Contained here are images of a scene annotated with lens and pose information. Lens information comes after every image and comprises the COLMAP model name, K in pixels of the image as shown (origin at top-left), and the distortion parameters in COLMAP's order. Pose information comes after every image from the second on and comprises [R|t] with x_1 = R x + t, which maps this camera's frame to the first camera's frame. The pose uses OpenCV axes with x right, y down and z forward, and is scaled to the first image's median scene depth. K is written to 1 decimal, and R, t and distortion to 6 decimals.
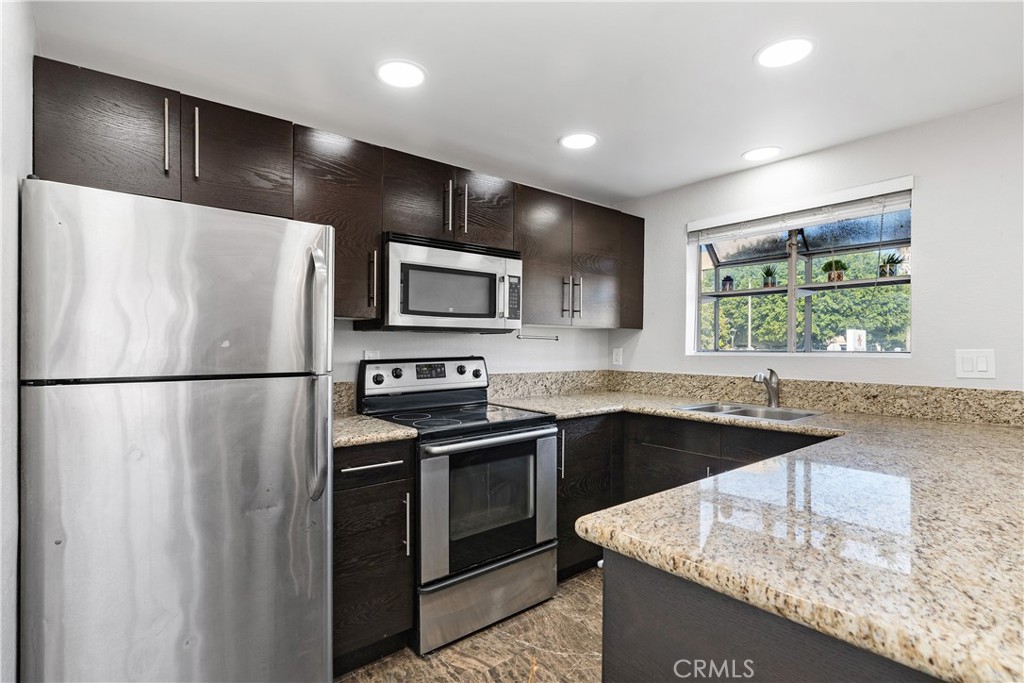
lens RADIAL K [[495.7, 0, 504.1], [0, 495.7, 345.0], [0, 0, 1]] dist [-0.002853, -0.001620]
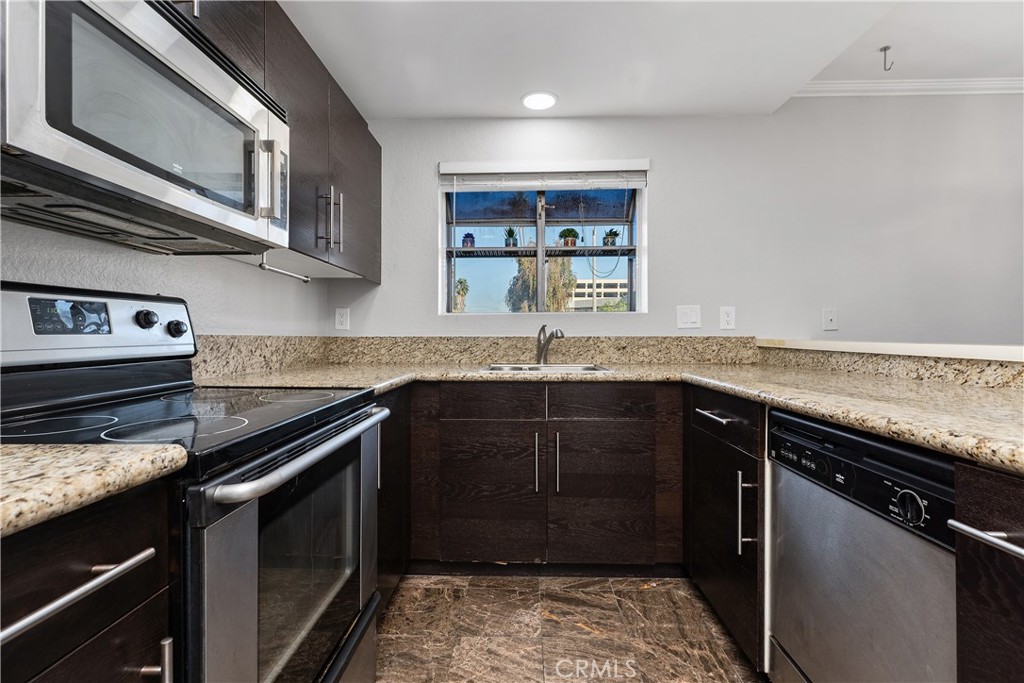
lens RADIAL K [[462.4, 0, 505.3], [0, 462.4, 341.9], [0, 0, 1]] dist [0.008212, -0.001652]
pose [[0.657419, -0.010343, 0.753454, -0.211248], [0.001633, 0.999923, 0.012301, 0.072189], [-0.753523, -0.006857, 0.657386, 0.474319]]
